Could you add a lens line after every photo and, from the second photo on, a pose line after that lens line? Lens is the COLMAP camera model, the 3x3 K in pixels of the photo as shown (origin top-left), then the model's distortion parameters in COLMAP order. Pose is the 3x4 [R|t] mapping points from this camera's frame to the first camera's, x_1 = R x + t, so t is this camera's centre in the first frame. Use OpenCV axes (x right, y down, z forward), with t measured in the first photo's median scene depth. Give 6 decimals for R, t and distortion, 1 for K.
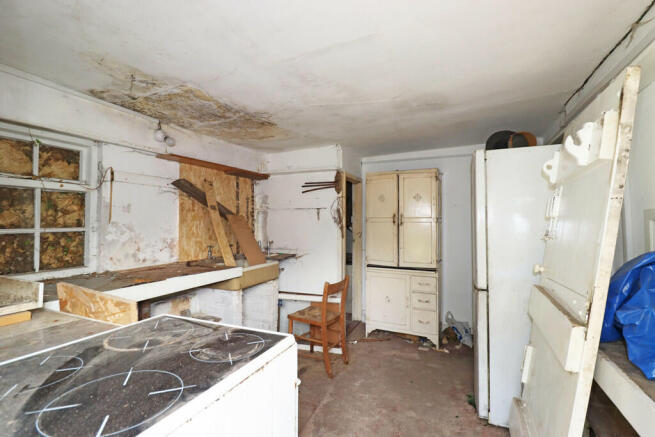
lens RADIAL K [[303.3, 0, 327.5], [0, 303.3, 218.5], [0, 0, 1]] dist [0.000289, 0.000007]
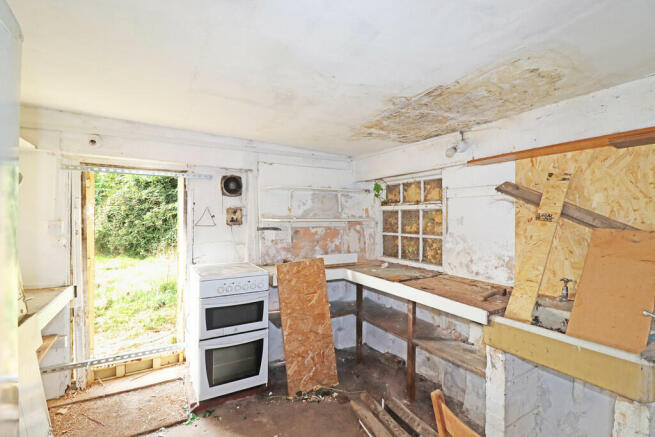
lens RADIAL K [[303.3, 0, 327.5], [0, 303.3, 218.5], [0, 0, 1]] dist [0.000289, 0.000007]
pose [[-0.591837, -0.006856, -0.806029, 0.521078], [-0.006861, 0.999970, -0.003468, -0.036210], [0.806029, 0.003478, -0.591866, 1.316171]]
